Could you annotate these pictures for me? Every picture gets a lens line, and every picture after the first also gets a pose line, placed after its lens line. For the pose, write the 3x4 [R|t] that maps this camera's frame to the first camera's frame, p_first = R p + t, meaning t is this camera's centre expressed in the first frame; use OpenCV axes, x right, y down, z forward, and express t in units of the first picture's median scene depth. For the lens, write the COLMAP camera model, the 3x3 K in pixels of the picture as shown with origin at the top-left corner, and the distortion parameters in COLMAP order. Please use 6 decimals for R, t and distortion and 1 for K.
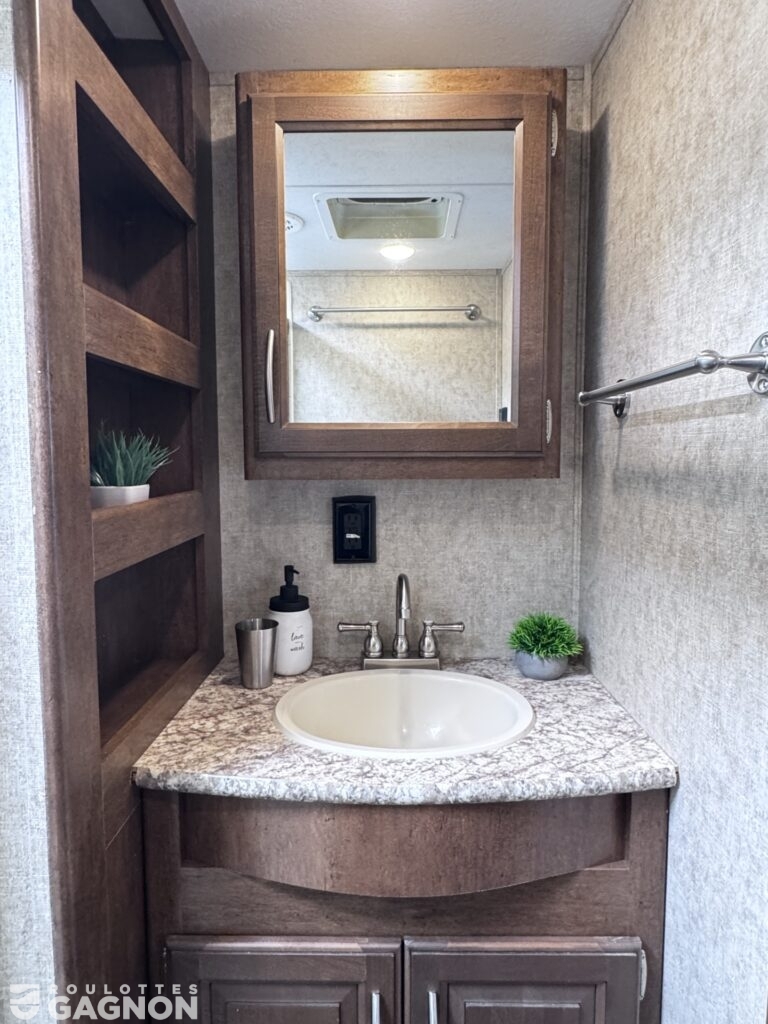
lens RADIAL K [[628.0, 0, 388.0], [0, 628.0, 508.5], [0, 0, 1]] dist [-0.003821, 0.001654]
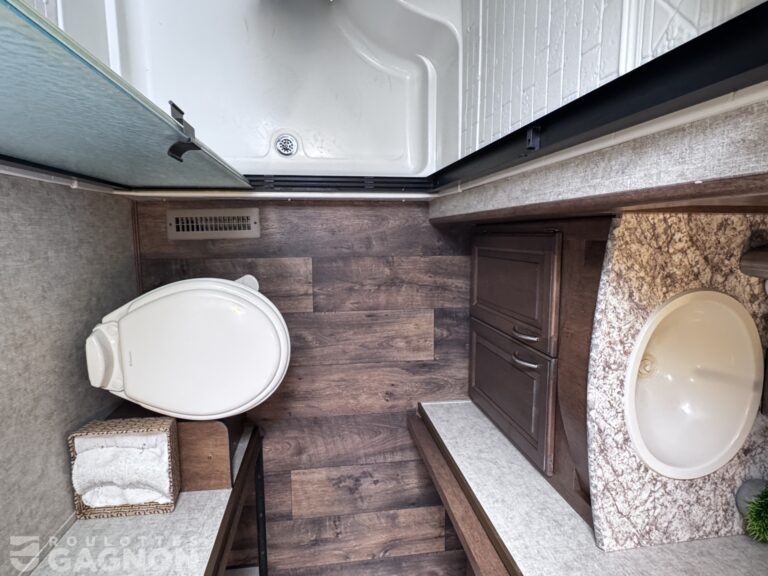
lens RADIAL K [[459.6, 0, 384.5], [0, 459.6, 288.8], [0, 0, 1]] dist [0.007185, -0.000694]
pose [[0.023279, 0.992528, 0.119778, -0.346014], [-0.229497, -0.111306, 0.966924, -0.497683], [0.973031, -0.049998, 0.225191, 0.177147]]
